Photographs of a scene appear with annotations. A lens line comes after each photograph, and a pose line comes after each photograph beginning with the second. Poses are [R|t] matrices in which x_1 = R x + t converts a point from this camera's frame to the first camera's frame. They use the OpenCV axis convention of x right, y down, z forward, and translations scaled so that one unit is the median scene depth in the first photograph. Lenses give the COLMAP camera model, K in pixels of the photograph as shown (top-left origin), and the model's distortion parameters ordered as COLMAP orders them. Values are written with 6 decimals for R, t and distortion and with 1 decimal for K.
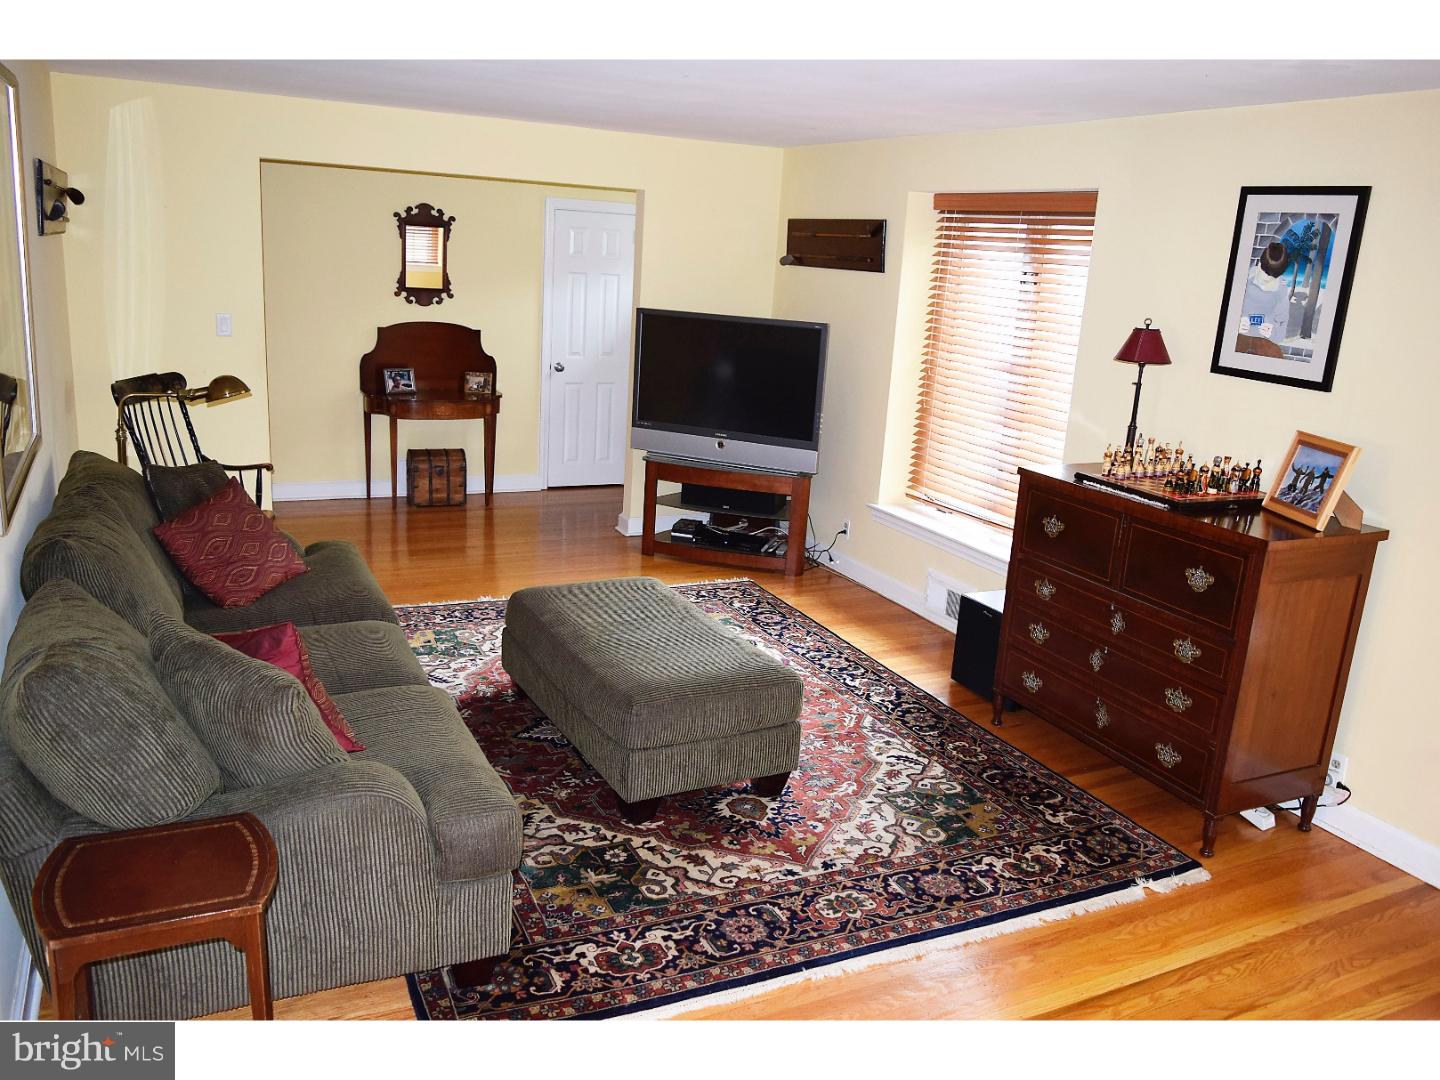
lens RADIAL K [[1111.2, 0, 714.6], [0, 1111.2, 530.8], [0, 0, 1]] dist [-0.013416, -0.000158]
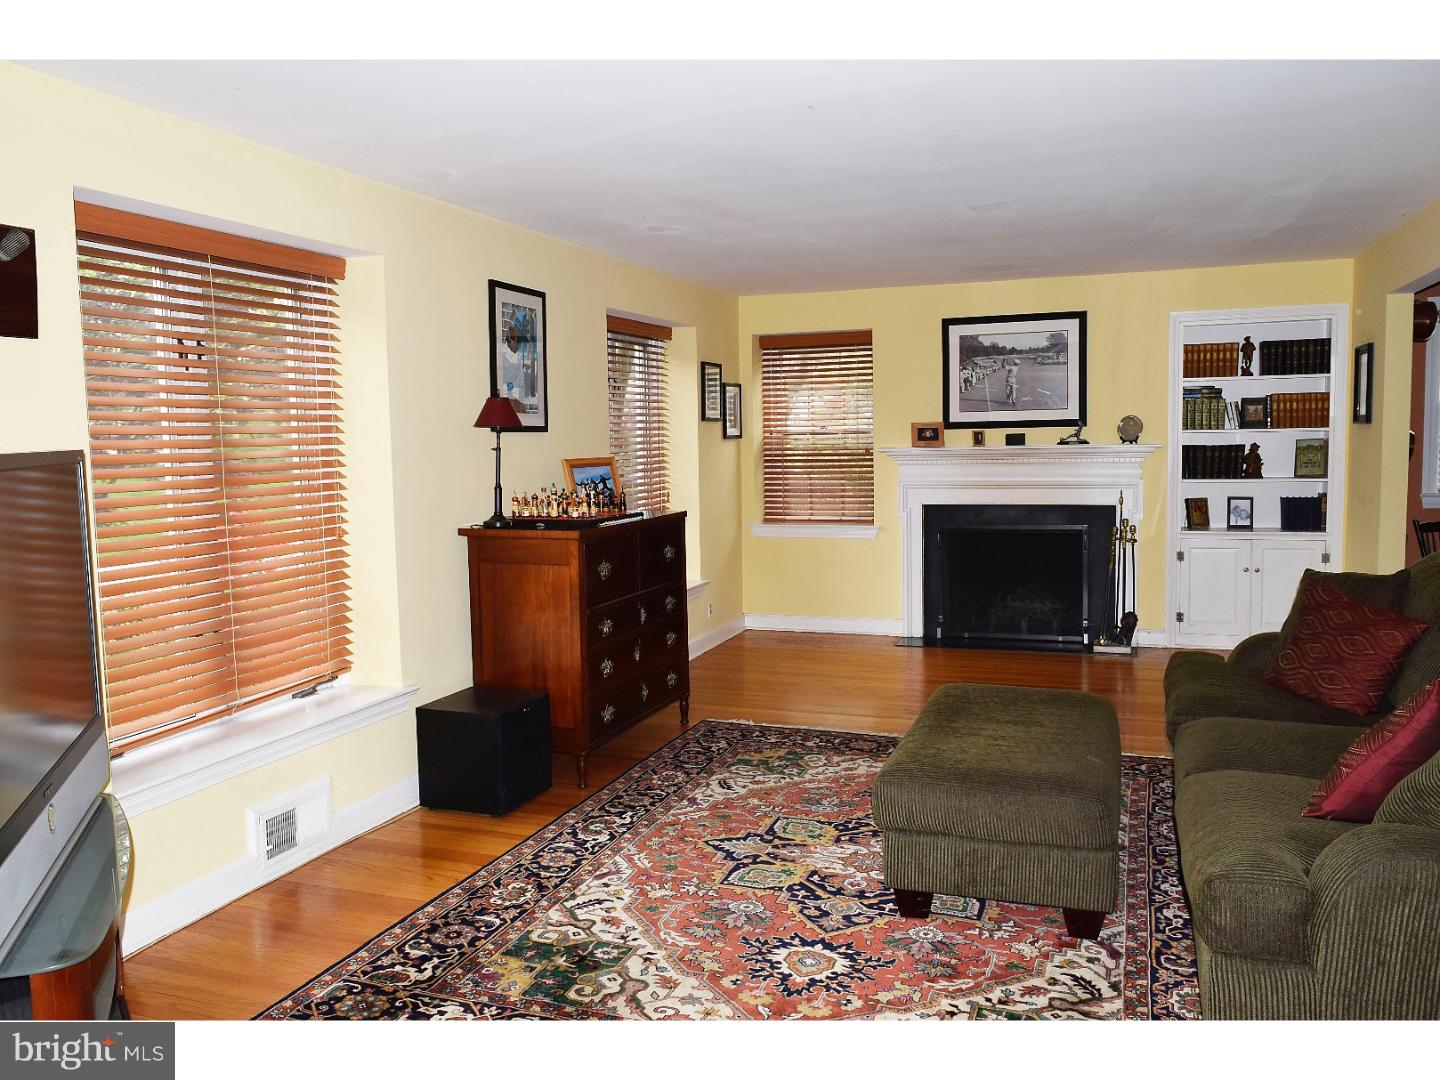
lens RADIAL K [[1111.2, 0, 714.6], [0, 1111.2, 530.8], [0, 0, 1]] dist [-0.013416, -0.000158]
pose [[-0.682588, -0.113231, 0.721978, -0.620474], [0.159777, 0.940901, 0.298625, -0.383219], [-0.713123, 0.319194, -0.624156, 1.708099]]
